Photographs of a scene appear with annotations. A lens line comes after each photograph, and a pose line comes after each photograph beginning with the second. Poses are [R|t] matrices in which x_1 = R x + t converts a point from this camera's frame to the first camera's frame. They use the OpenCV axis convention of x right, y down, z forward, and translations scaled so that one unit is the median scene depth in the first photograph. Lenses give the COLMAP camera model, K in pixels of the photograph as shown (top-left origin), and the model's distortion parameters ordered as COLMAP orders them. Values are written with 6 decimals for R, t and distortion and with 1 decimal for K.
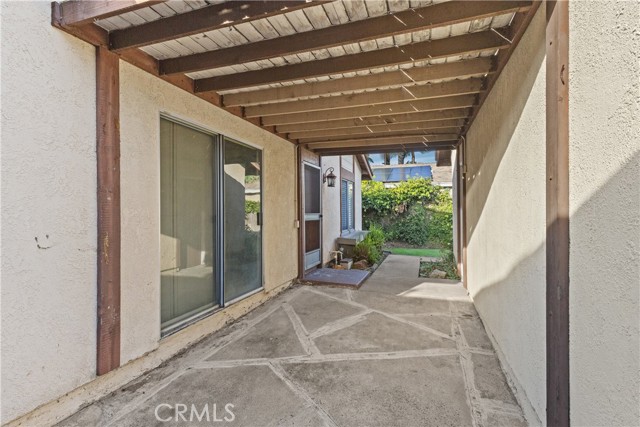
lens RADIAL K [[293.8, 0, 321.2], [0, 293.8, 211.4], [0, 0, 1]] dist [-0.000444, 0.000141]
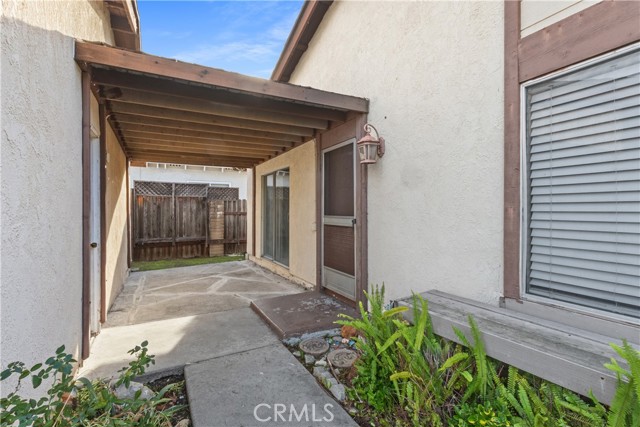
lens RADIAL K [[293.8, 0, 318.7], [0, 293.8, 214.4], [0, 0, 1]] dist [-0.000444, 0.000141]
pose [[-0.671216, -0.000885, -0.741262, 0.732390], [-0.002149, 0.999997, 0.000752, 0.004726], [0.741259, 0.002098, -0.671216, 2.044843]]
